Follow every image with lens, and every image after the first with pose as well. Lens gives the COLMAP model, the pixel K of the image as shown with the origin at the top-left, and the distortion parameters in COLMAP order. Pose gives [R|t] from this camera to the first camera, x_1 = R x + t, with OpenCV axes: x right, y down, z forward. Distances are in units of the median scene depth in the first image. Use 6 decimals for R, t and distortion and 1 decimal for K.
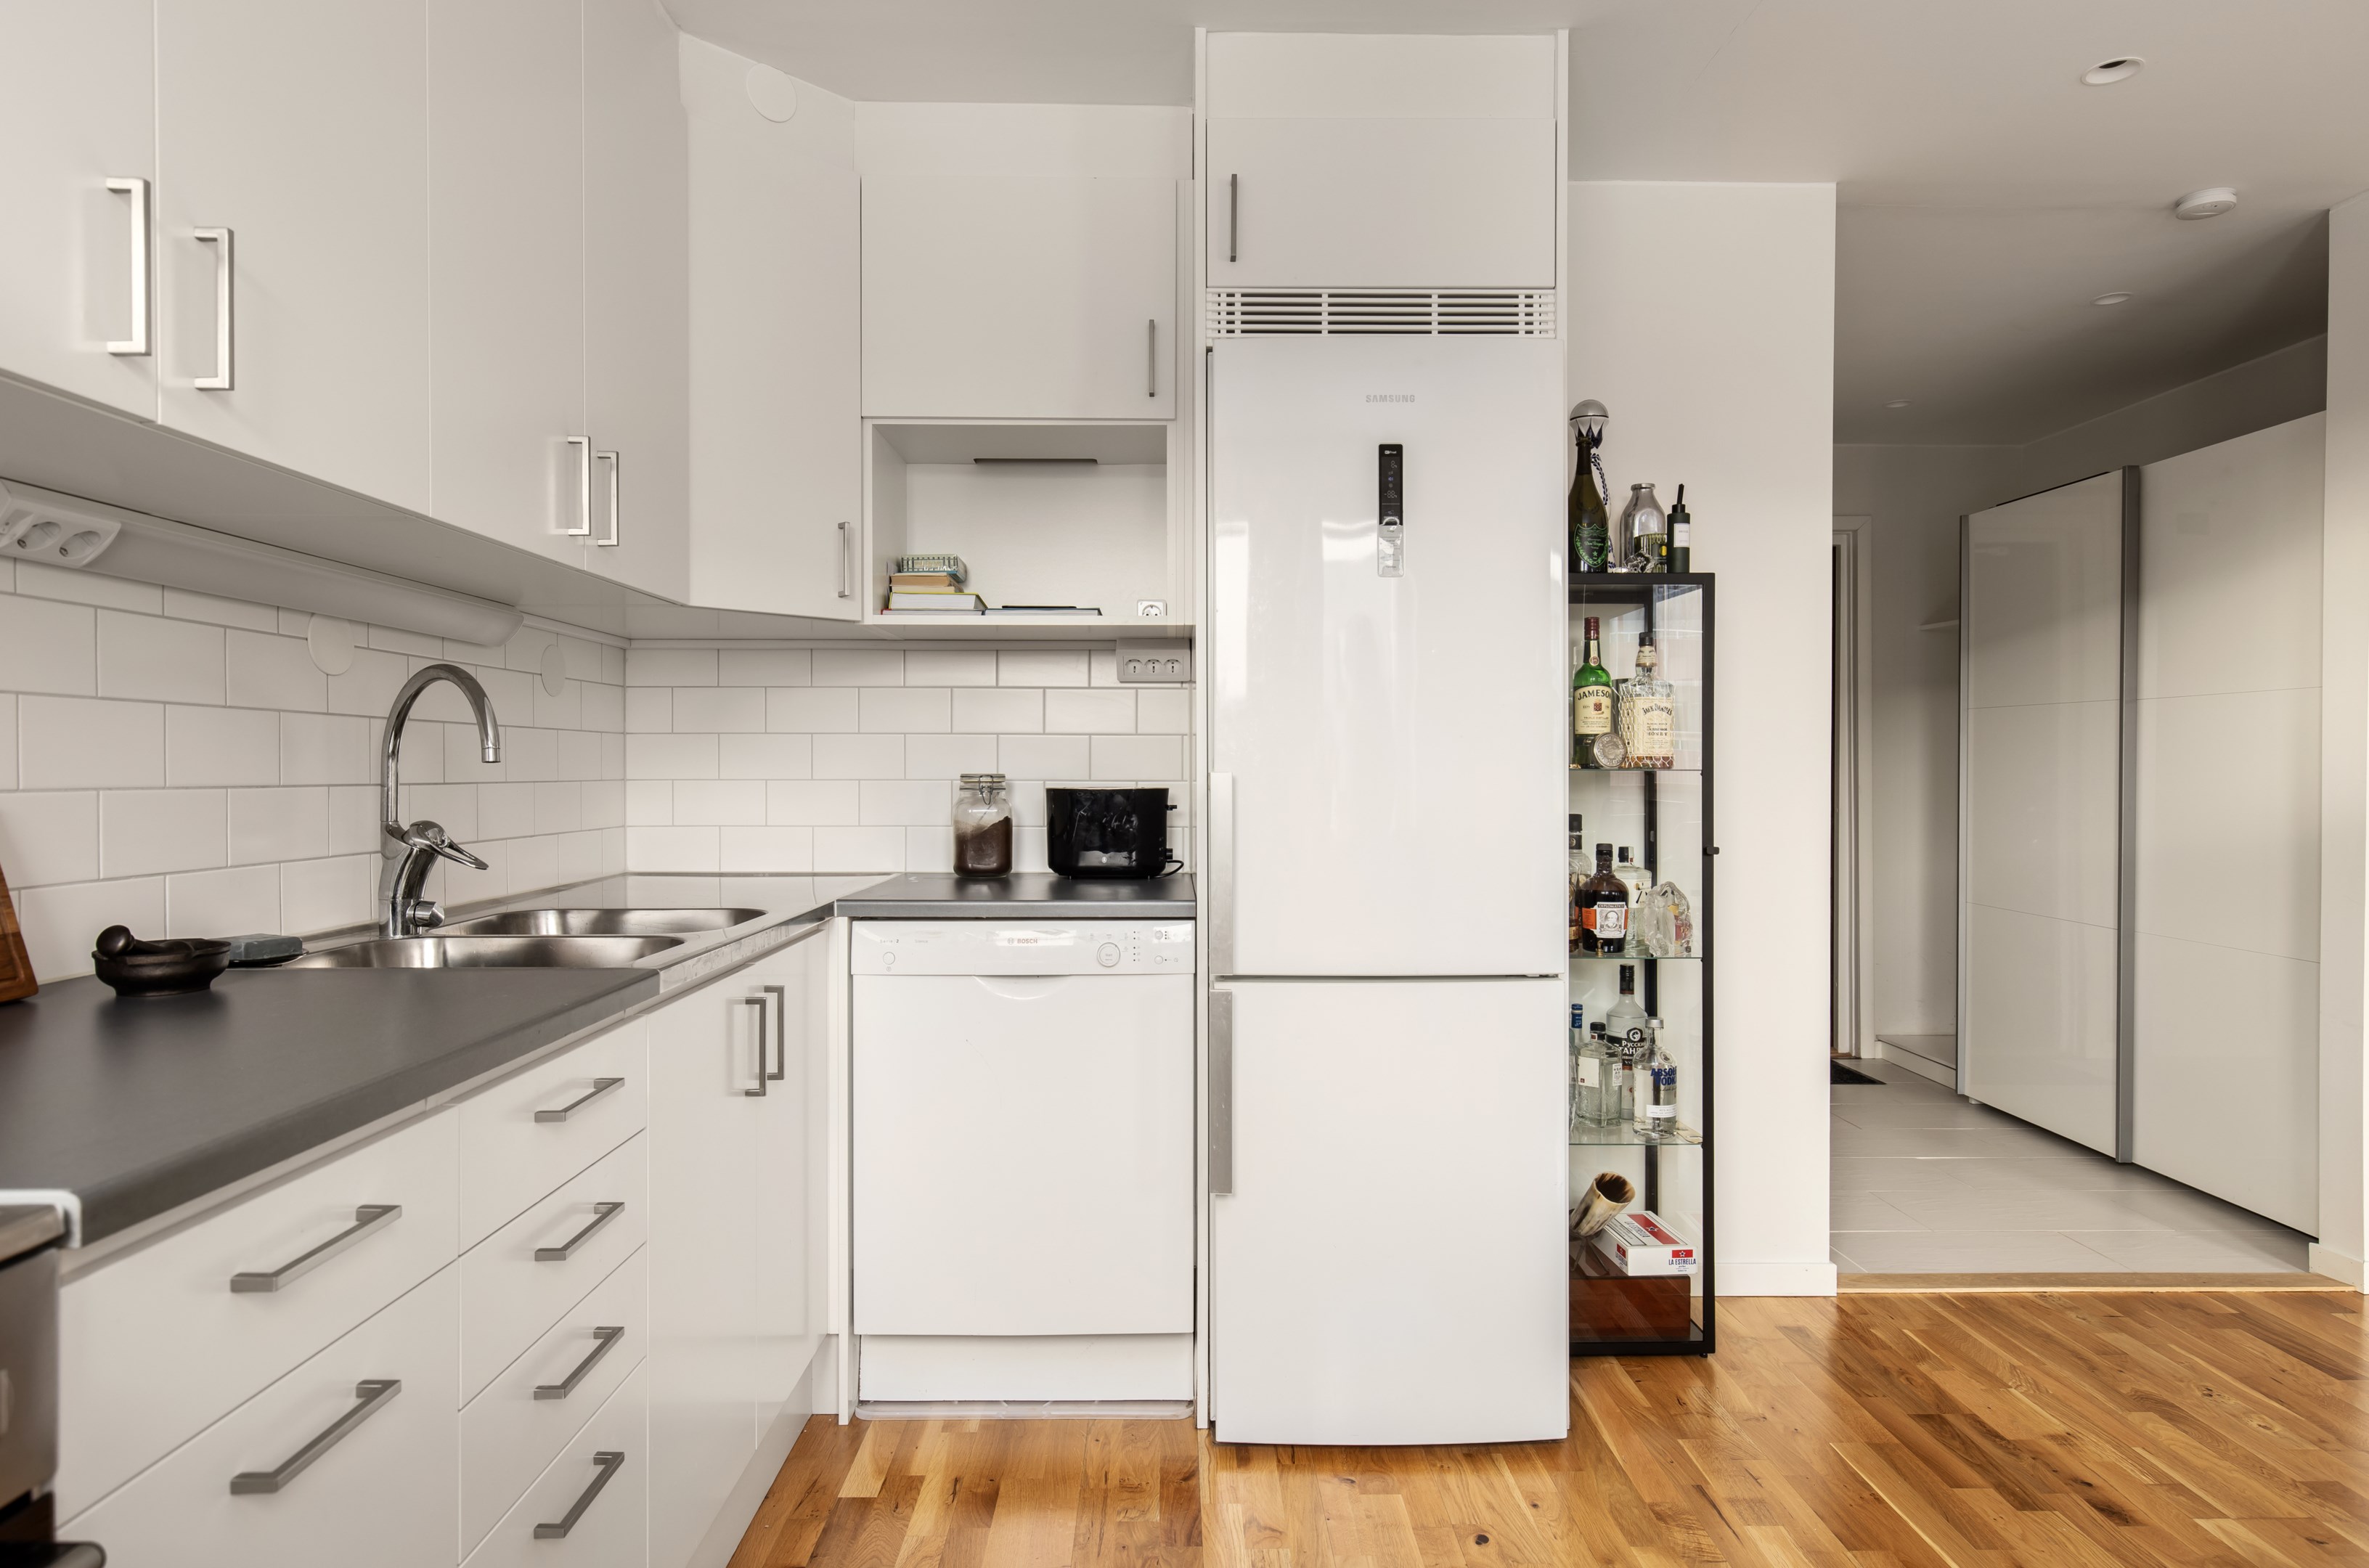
lens RADIAL K [[1348.9, 0, 1184.5], [0, 1348.9, 784.0], [0, 0, 1]] dist [-0.001110, -0.000181]
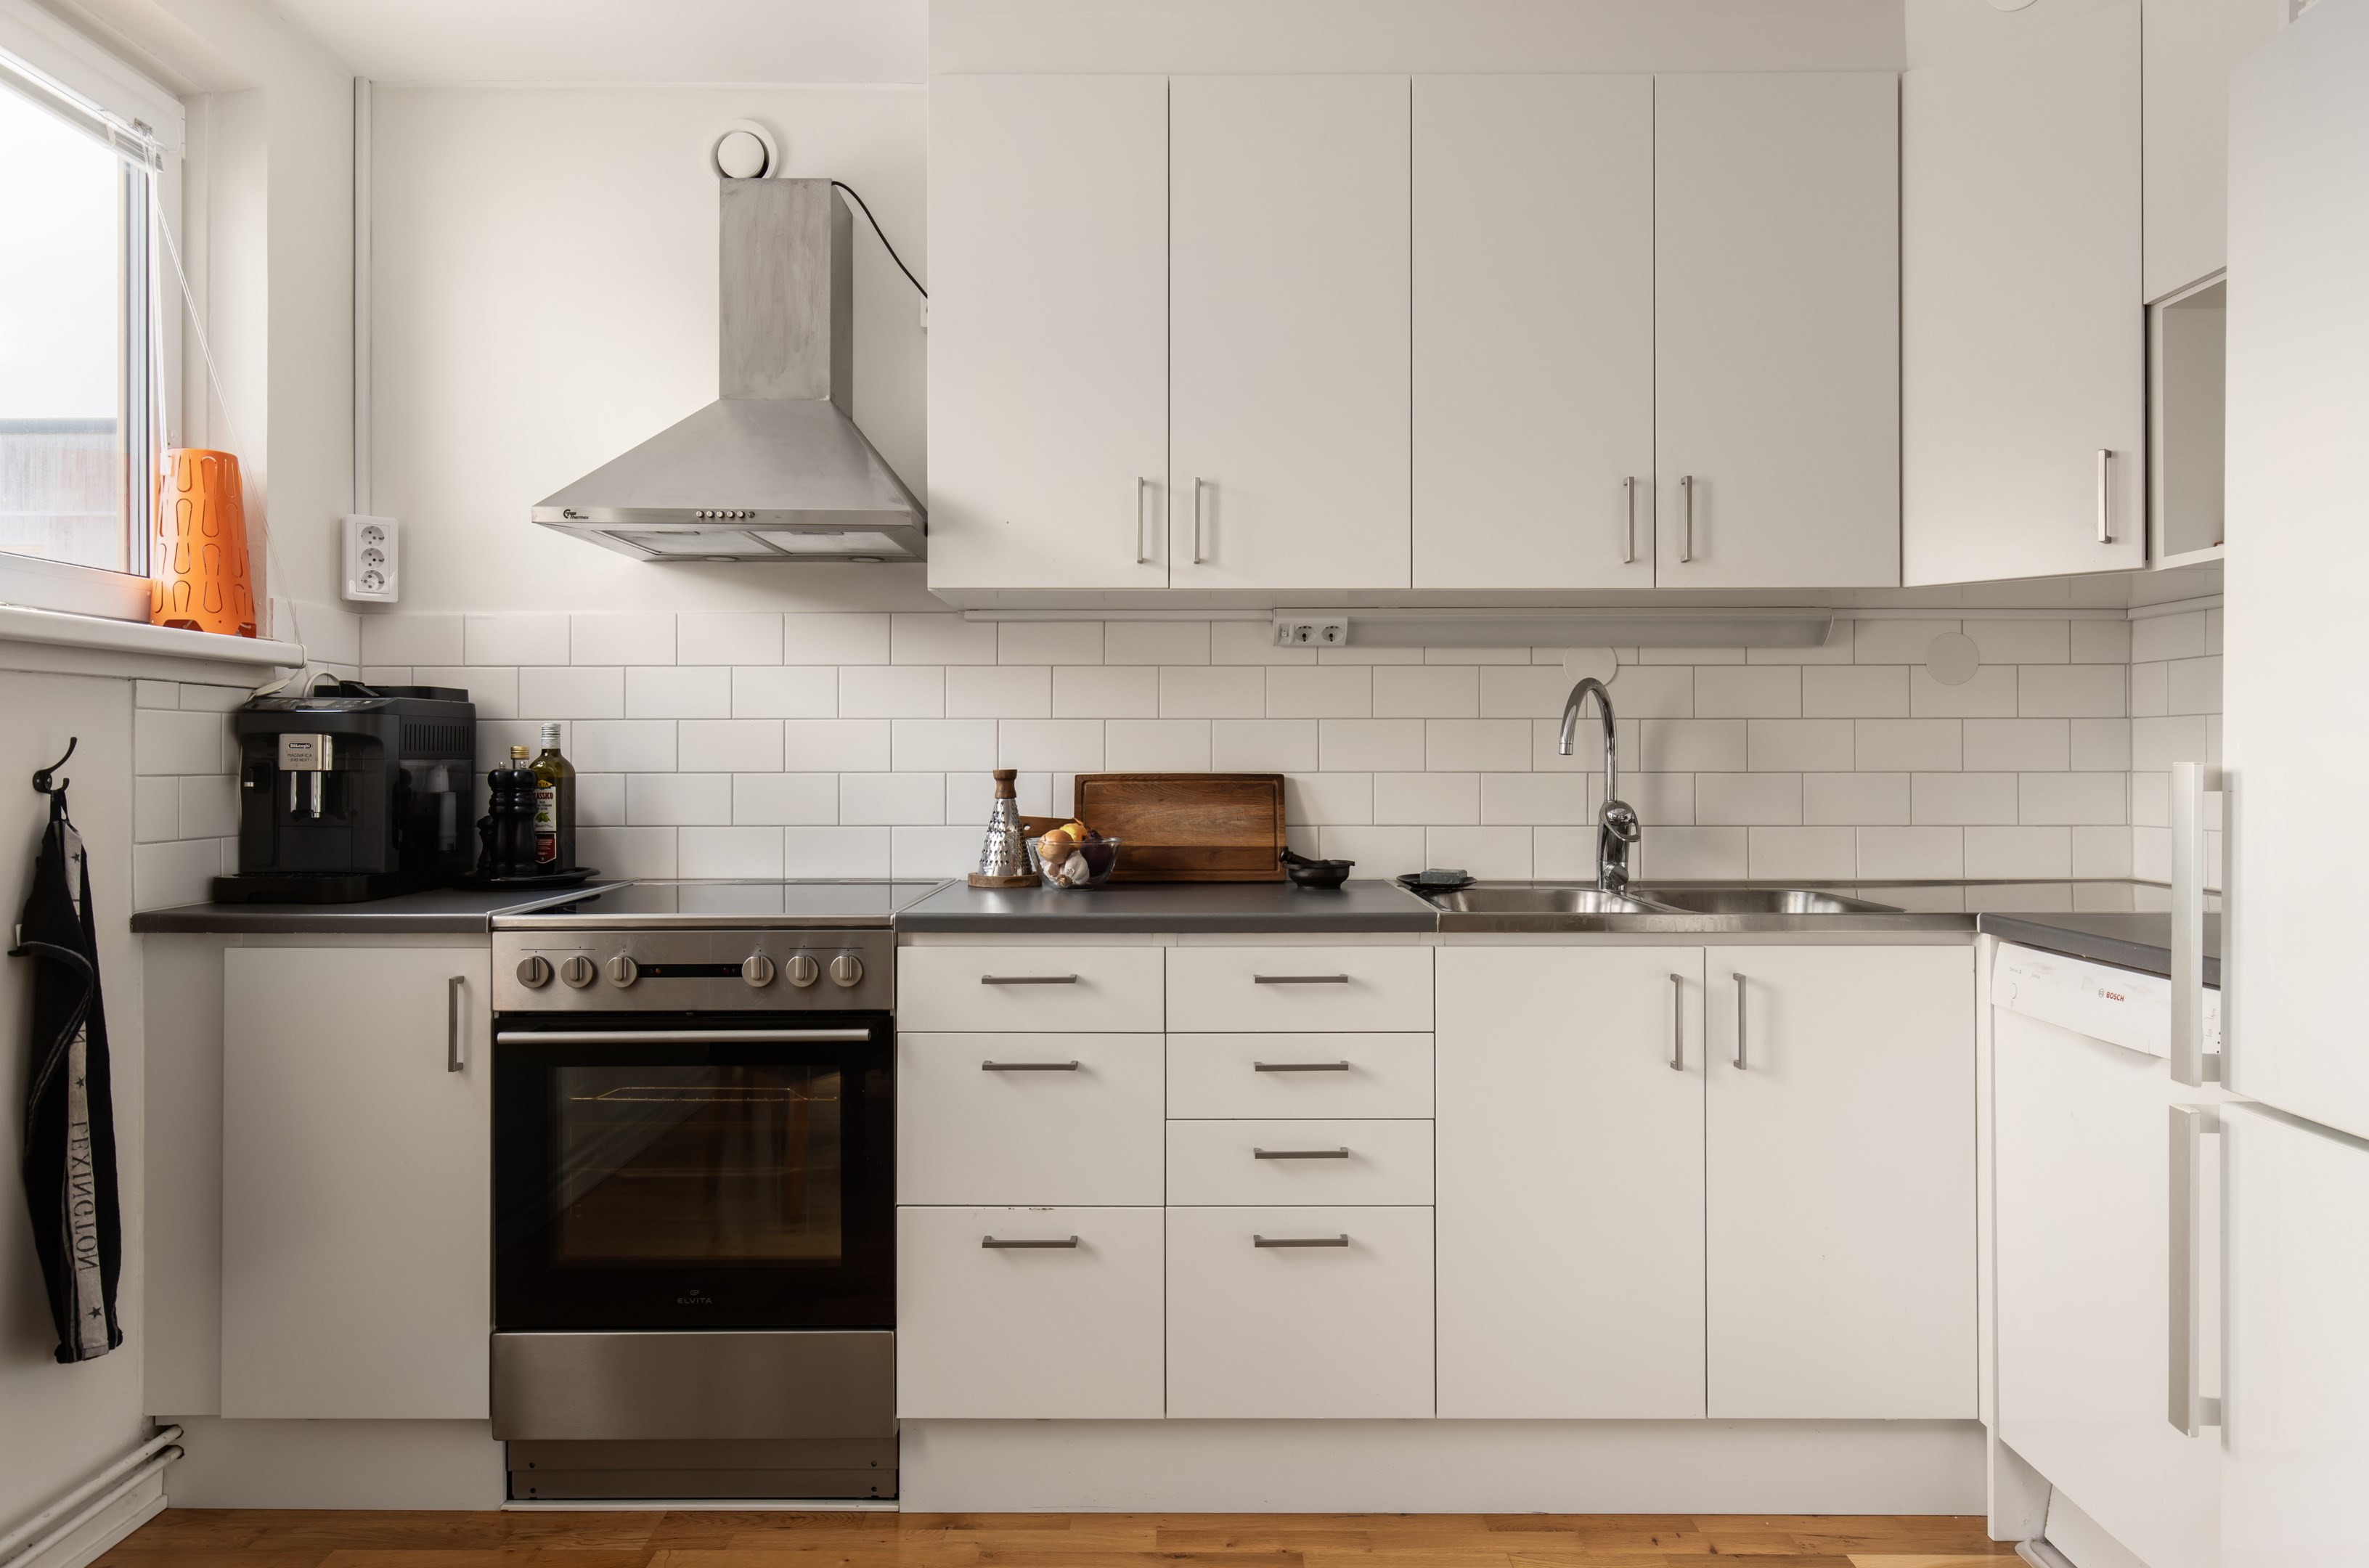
lens RADIAL K [[1518.7, 0, 1192.3], [0, 1518.7, 753.7], [0, 0, 1]] dist [0.002683, -0.001679]
pose [[-0.011579, -0.006068, -0.999915, 0.770476], [-0.009779, 0.999934, -0.005955, -0.004067], [0.999885, 0.009709, -0.011638, 0.549678]]
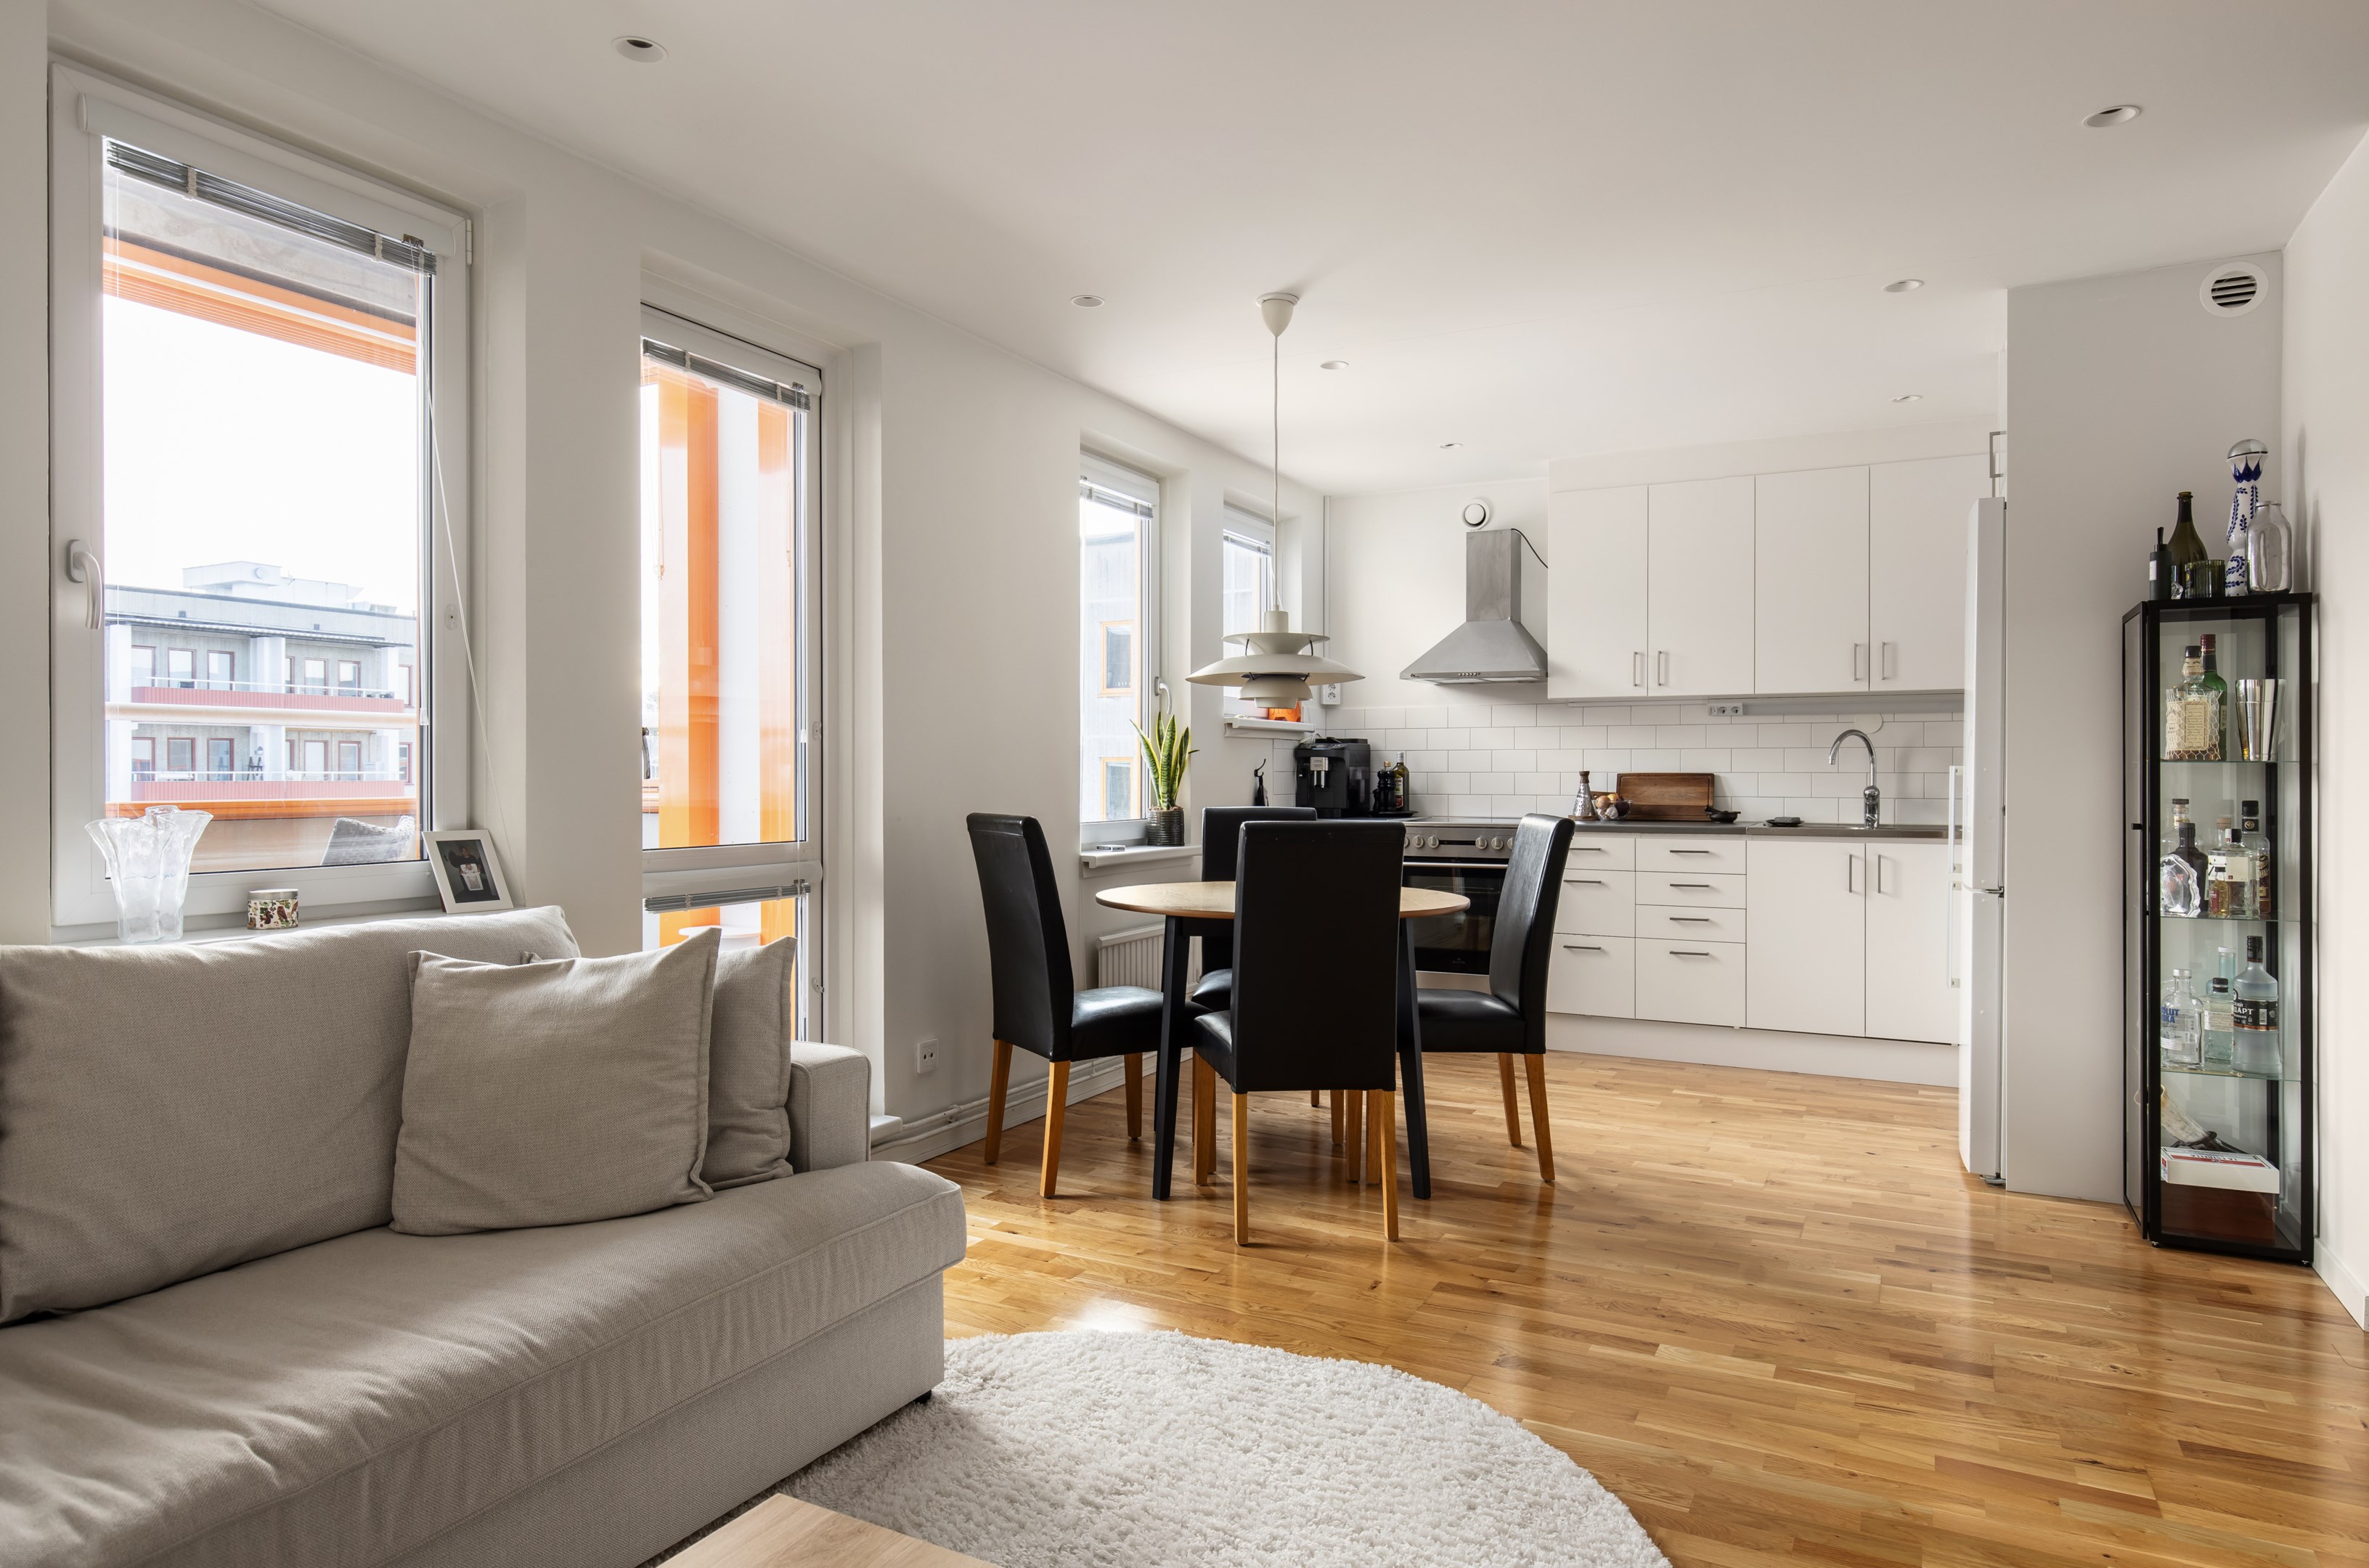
lens RADIAL K [[1383.2, 0, 1184.5], [0, 1383.2, 784.0], [0, 0, 1]] dist [-0.000443, -0.000162]
pose [[-0.477219, 0.004416, -0.878773, 2.291788], [-0.011216, 0.999875, 0.011116, 0.007407], [0.878713, 0.015161, -0.477110, 0.992659]]
